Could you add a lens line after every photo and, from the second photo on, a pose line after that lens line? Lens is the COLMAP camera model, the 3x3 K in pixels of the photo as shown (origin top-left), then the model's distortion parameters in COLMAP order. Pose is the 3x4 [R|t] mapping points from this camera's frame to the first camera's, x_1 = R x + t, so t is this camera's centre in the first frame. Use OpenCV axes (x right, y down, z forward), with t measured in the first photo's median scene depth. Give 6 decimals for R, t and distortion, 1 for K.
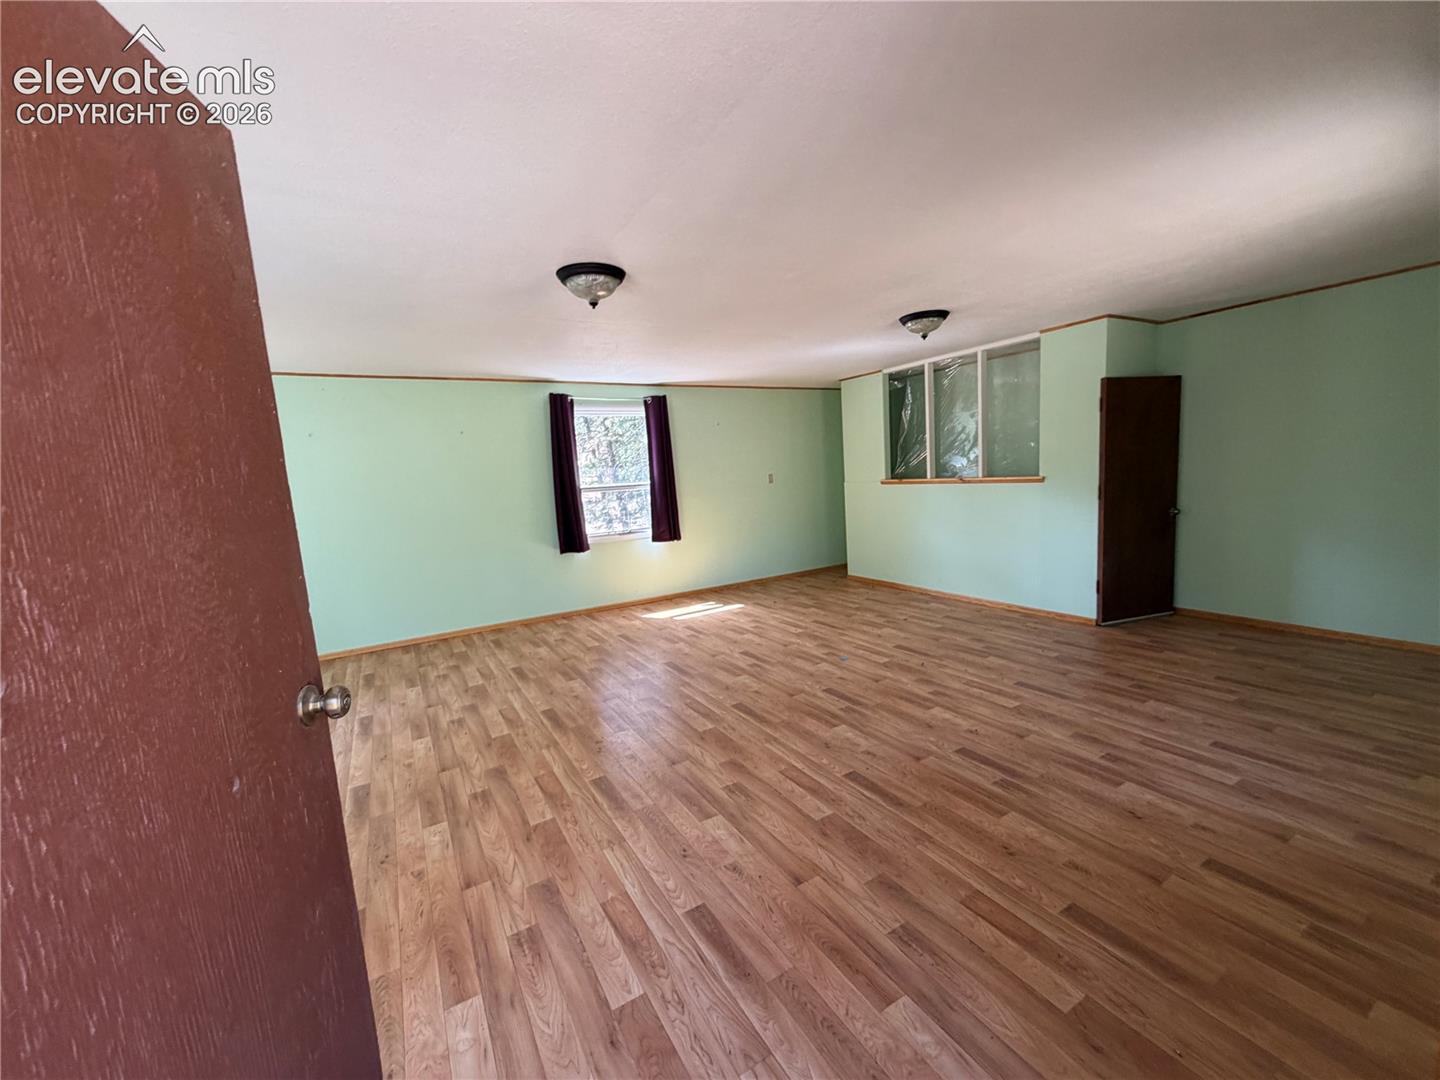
lens RADIAL K [[574.0, 0, 716.5], [0, 574.0, 543.8], [0, 0, 1]] dist [-0.000078, 0.000053]
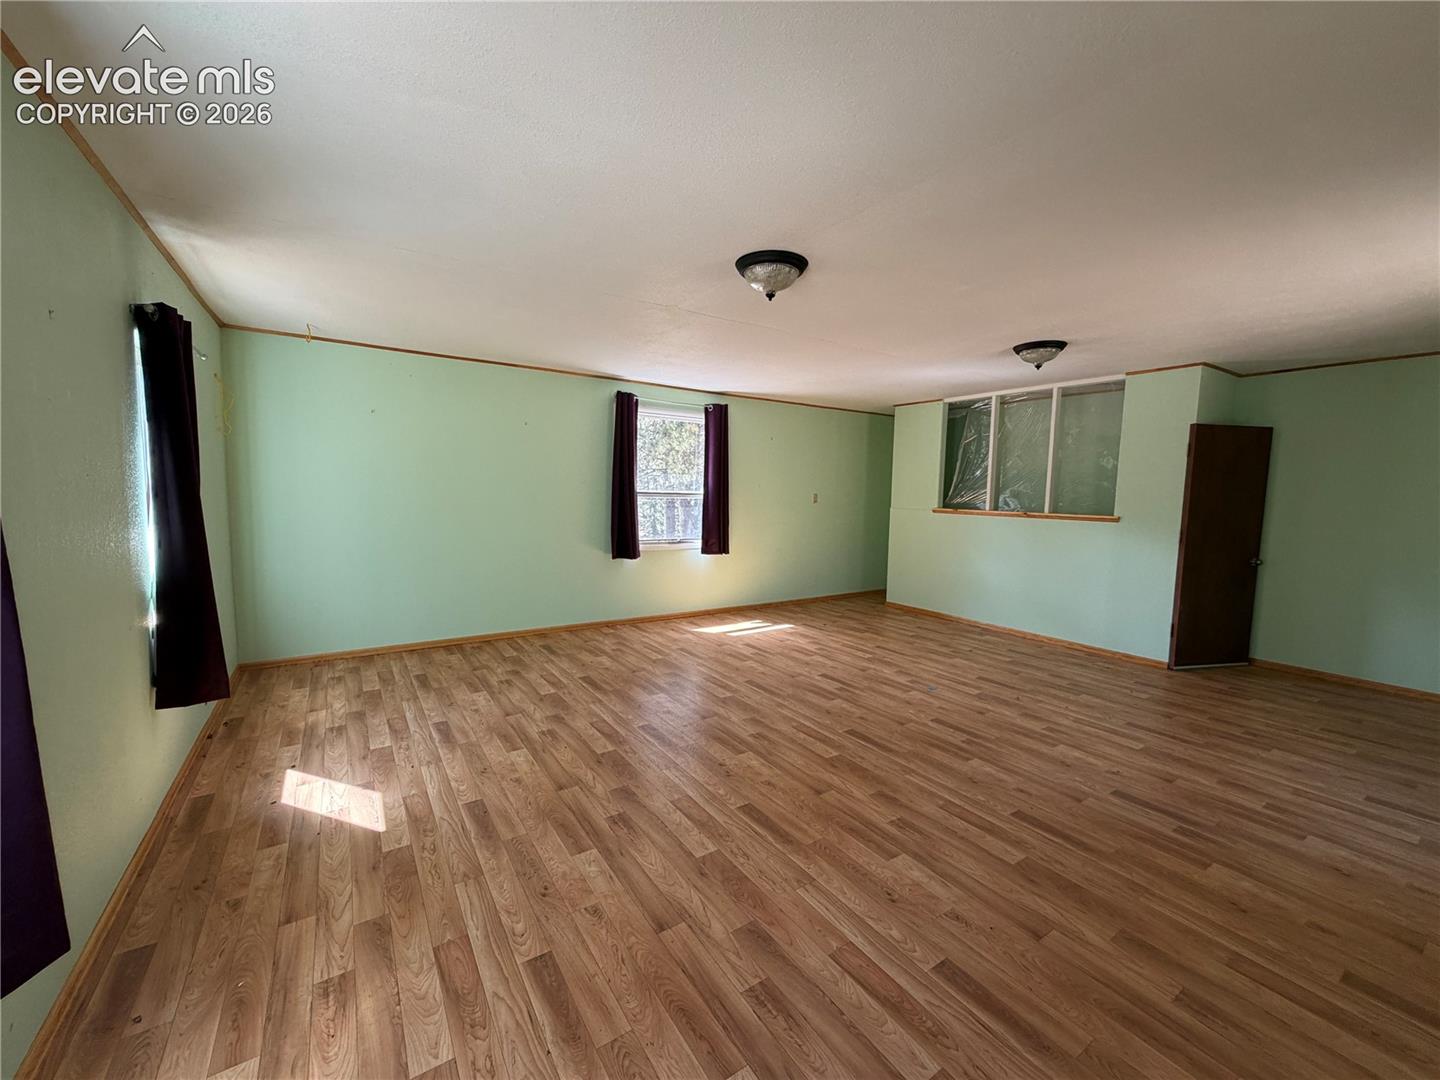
lens RADIAL K [[574.0, 0, 716.5], [0, 574.0, 543.8], [0, 0, 1]] dist [-0.000078, 0.000053]
pose [[0.995294, 0.073565, 0.063071, -0.191937], [-0.071458, 0.996828, -0.035038, 0.015998], [-0.065448, 0.030366, 0.997394, 0.044846]]
